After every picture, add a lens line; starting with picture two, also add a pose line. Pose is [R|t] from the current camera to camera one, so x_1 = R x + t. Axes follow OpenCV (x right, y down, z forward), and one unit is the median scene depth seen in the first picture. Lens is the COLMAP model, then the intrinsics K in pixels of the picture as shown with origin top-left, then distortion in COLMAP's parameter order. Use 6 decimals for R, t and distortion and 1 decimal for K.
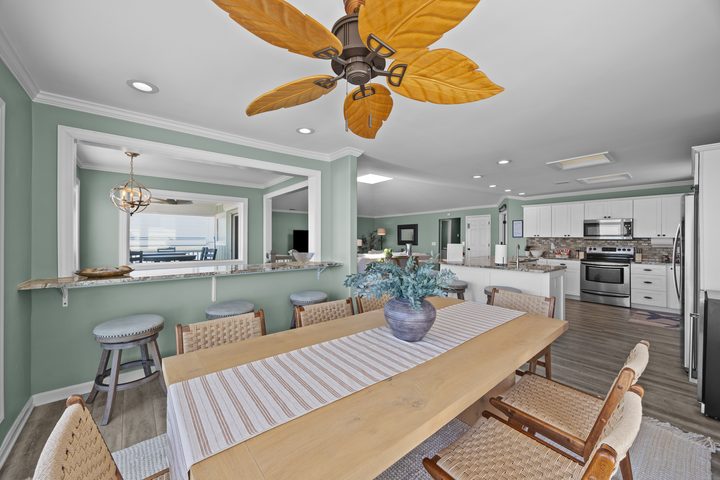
lens RADIAL K [[273.3, 0, 361.6], [0, 273.3, 236.8], [0, 0, 1]] dist [-0.011842, 0.000259]
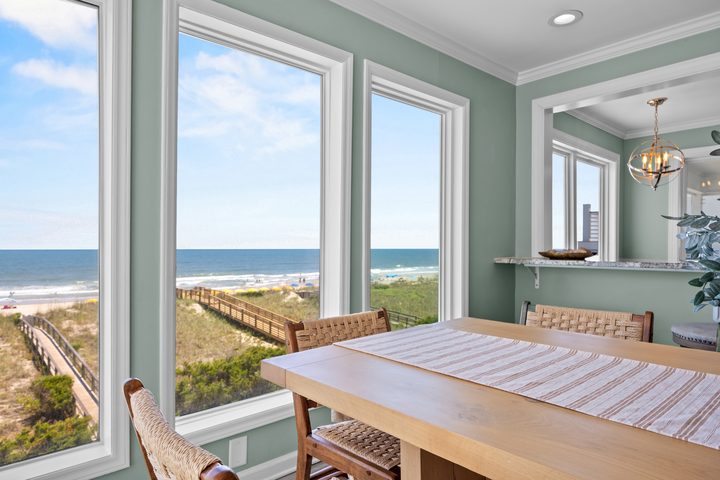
lens RADIAL K [[454.6, 0, 360.1], [0, 454.6, 243.4], [0, 0, 1]] dist [-0.005435, -0.002560]
pose [[0.041120, -0.009875, -0.999105, 0.505649], [0.001871, 0.999950, -0.009807, 0.122836], [0.999152, -0.001466, 0.041136, 0.334819]]
